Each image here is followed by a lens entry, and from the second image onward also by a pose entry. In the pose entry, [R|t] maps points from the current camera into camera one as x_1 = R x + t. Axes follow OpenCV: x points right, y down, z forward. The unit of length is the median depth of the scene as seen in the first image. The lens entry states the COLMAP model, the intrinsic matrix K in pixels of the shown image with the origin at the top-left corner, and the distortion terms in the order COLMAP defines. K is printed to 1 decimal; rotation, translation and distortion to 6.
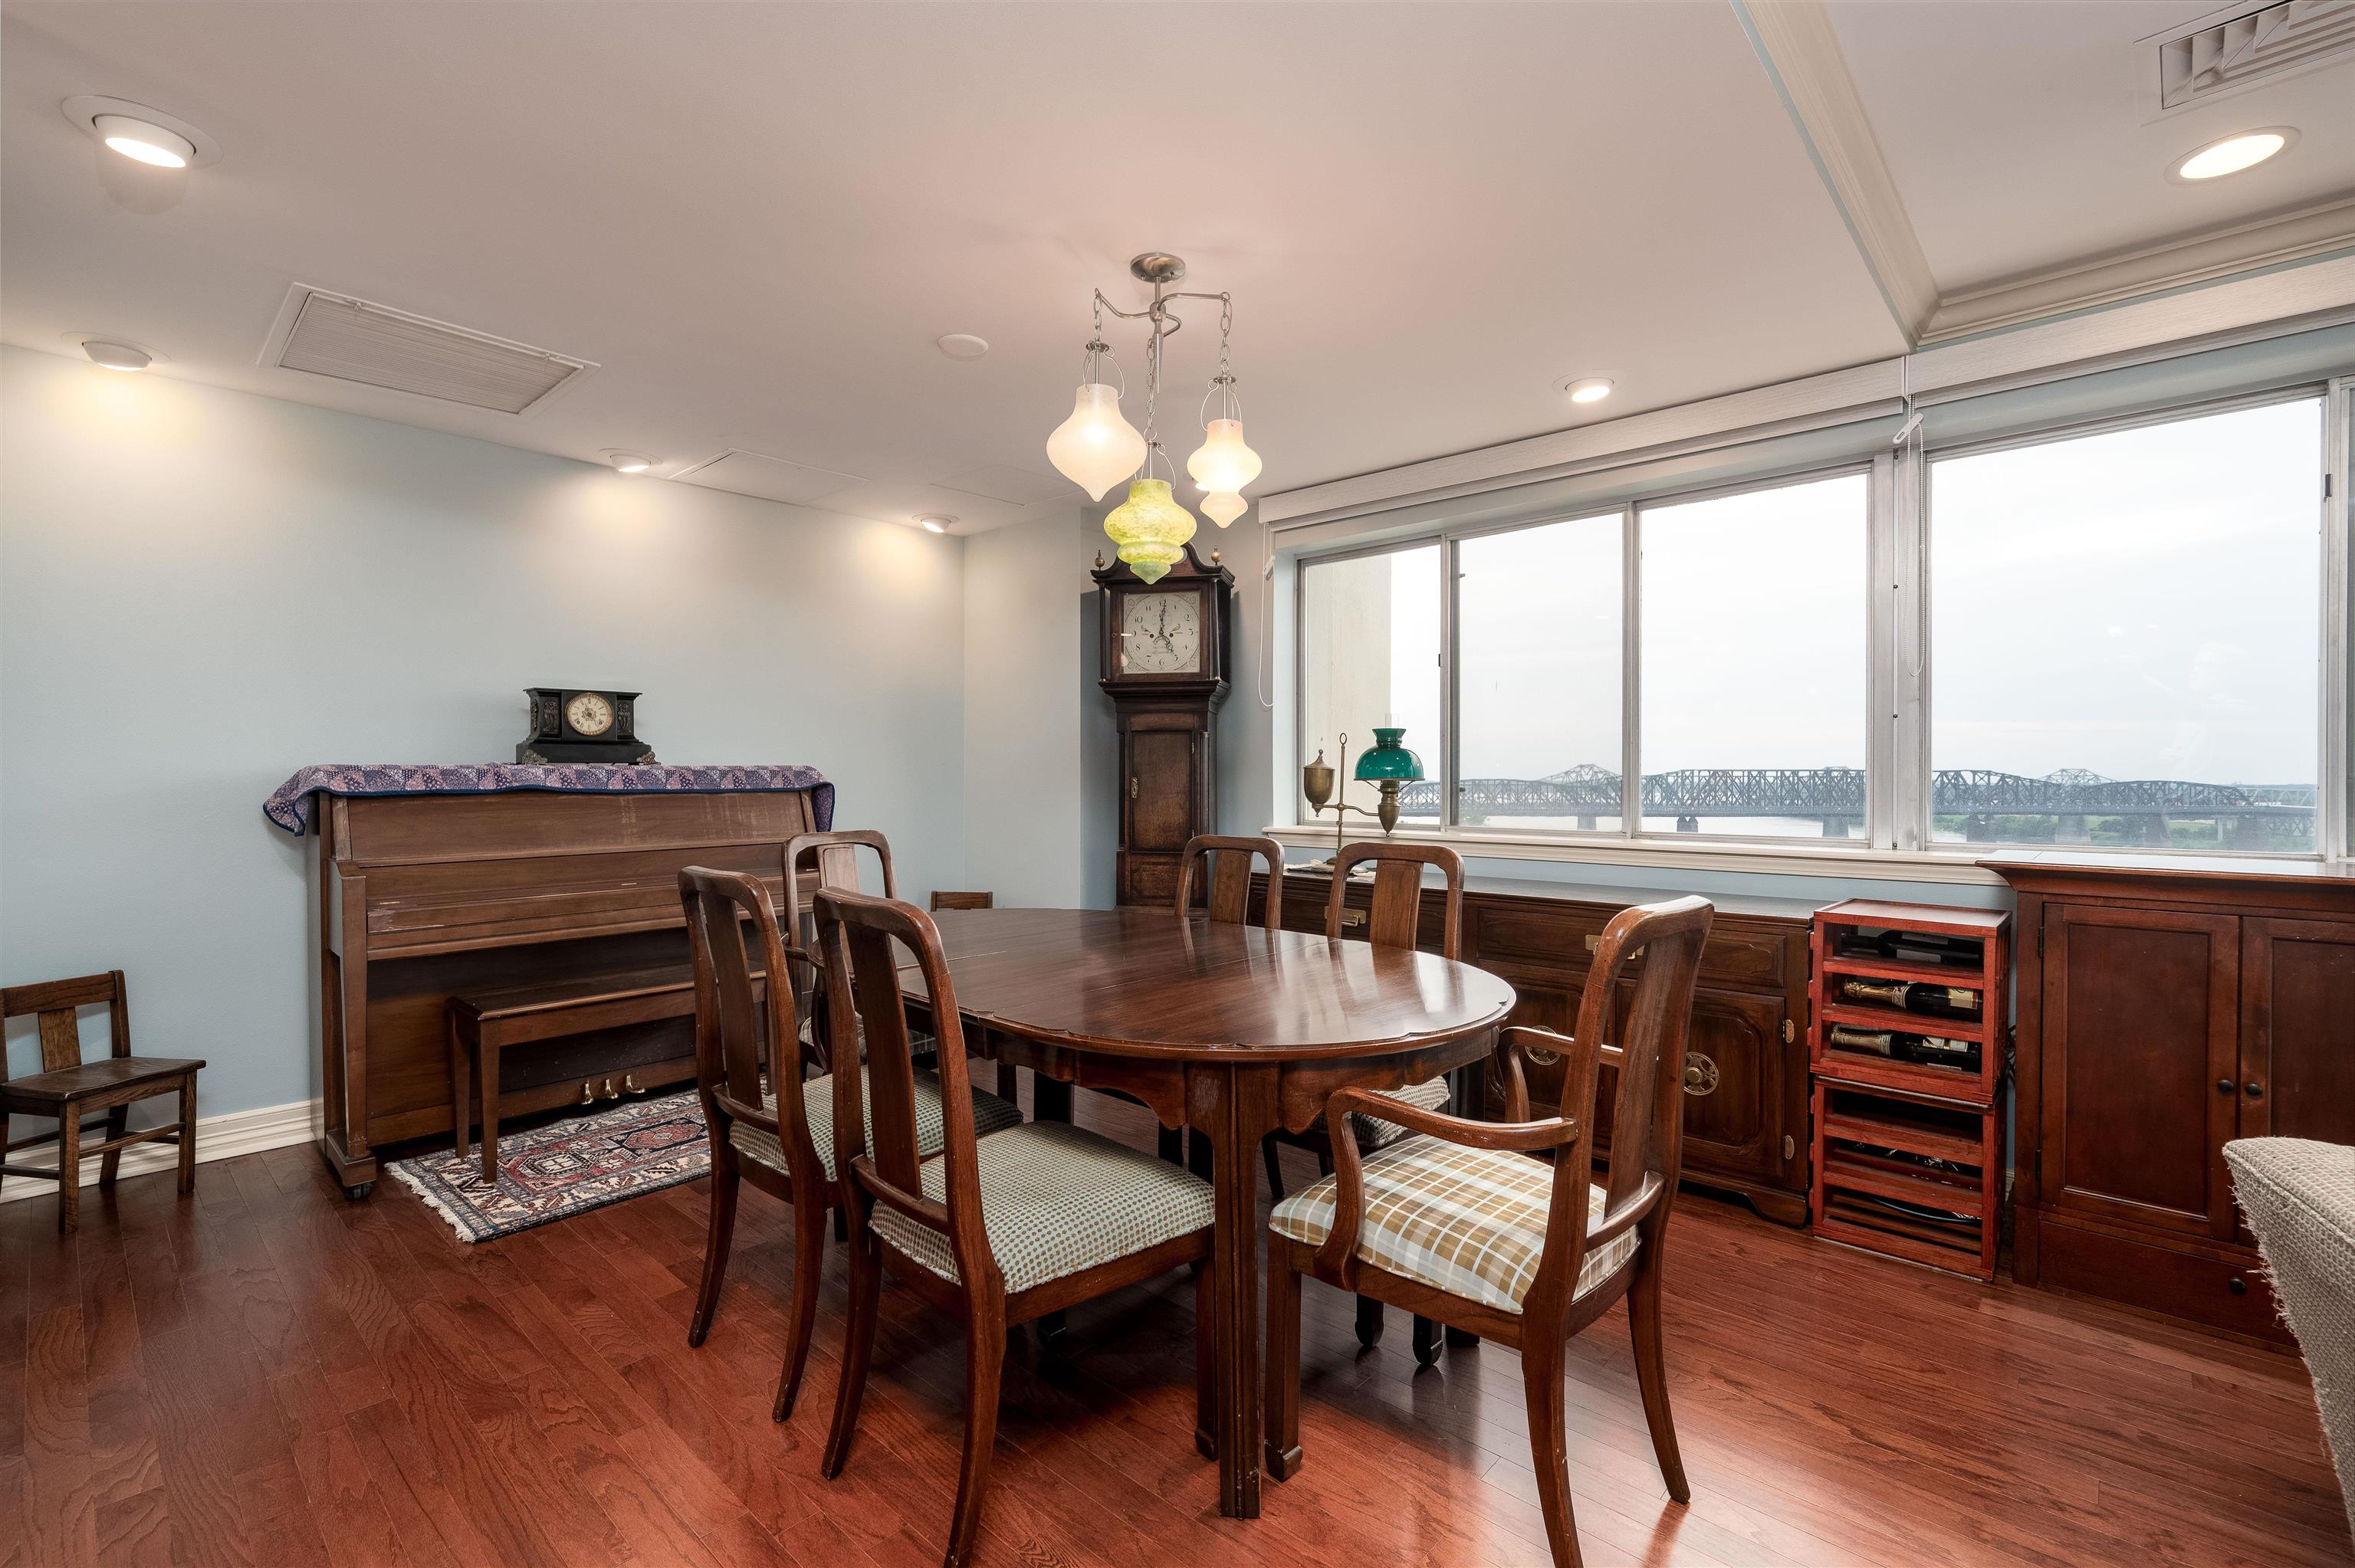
lens RADIAL K [[1039.4, 0, 1198.3], [0, 1039.4, 781.7], [0, 0, 1]] dist [0.000735, 0.000265]
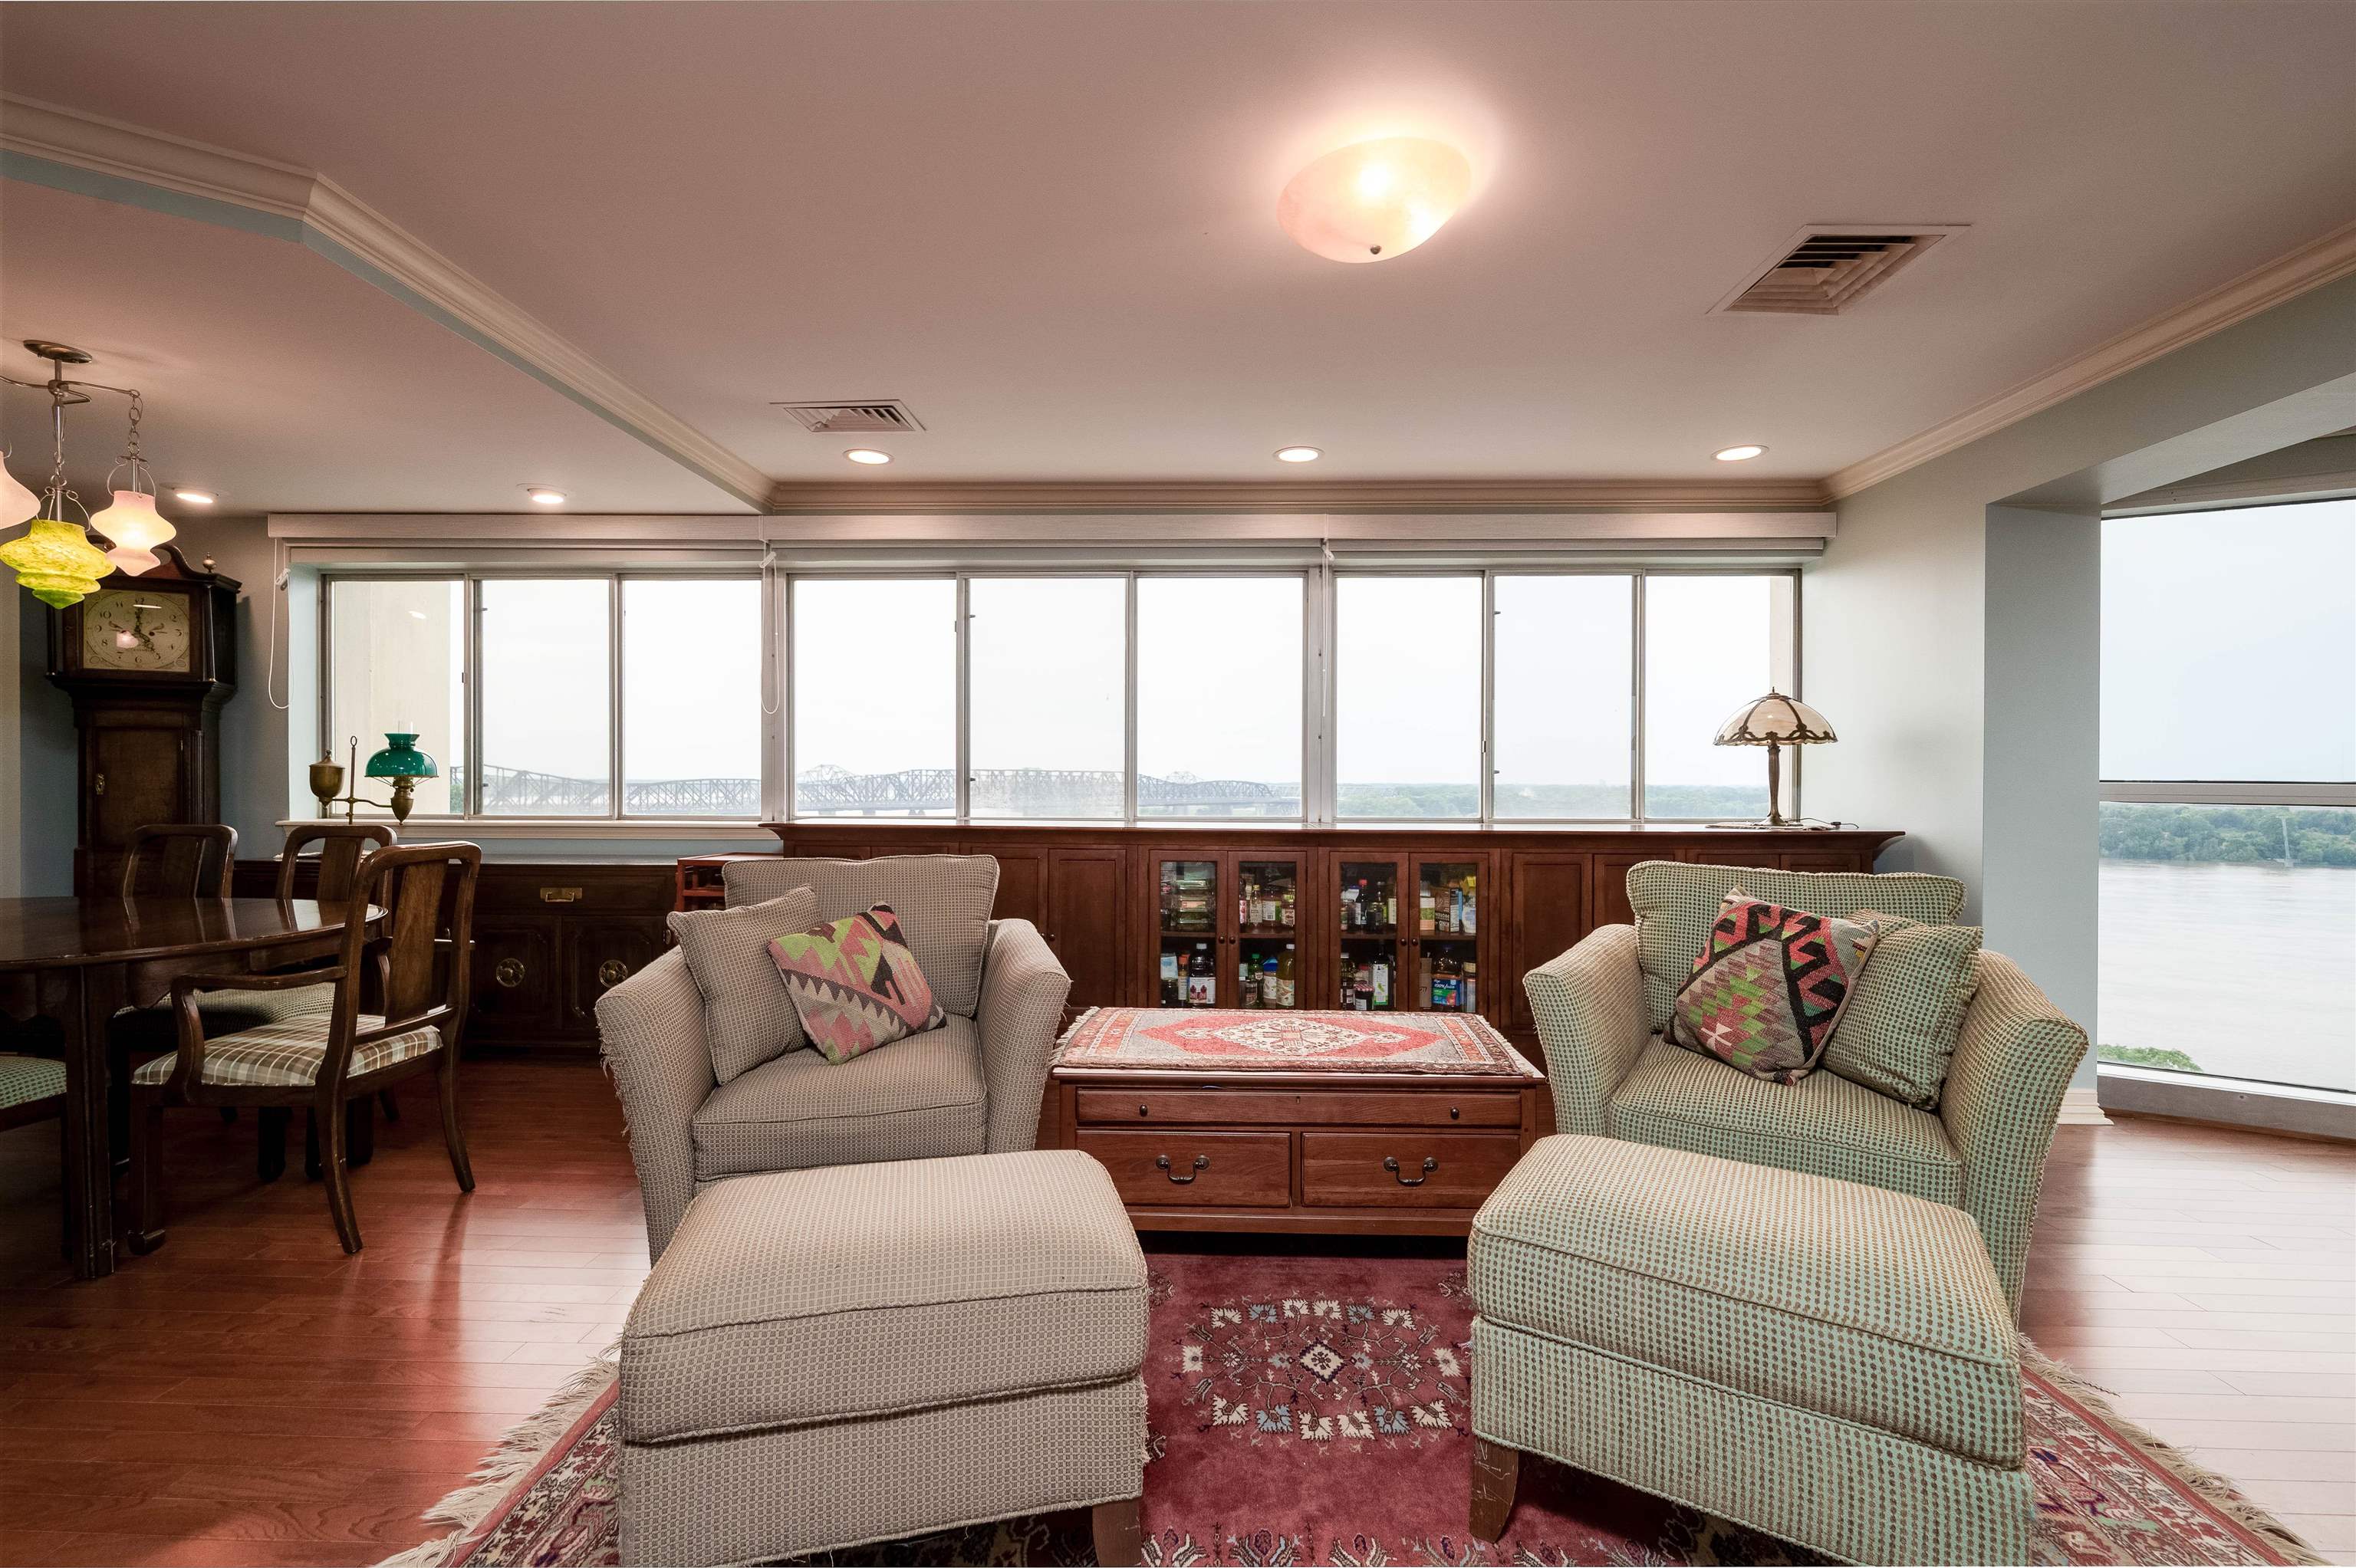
lens RADIAL K [[999.7, 0, 1178.0], [0, 999.7, 784.0], [0, 0, 1]] dist [-0.000995, 0.000082]
pose [[0.764900, -0.000672, 0.644149, 0.124483], [-0.000954, 0.999997, 0.002177, 0.003106], [-0.644148, -0.002280, 0.764897, -0.435183]]
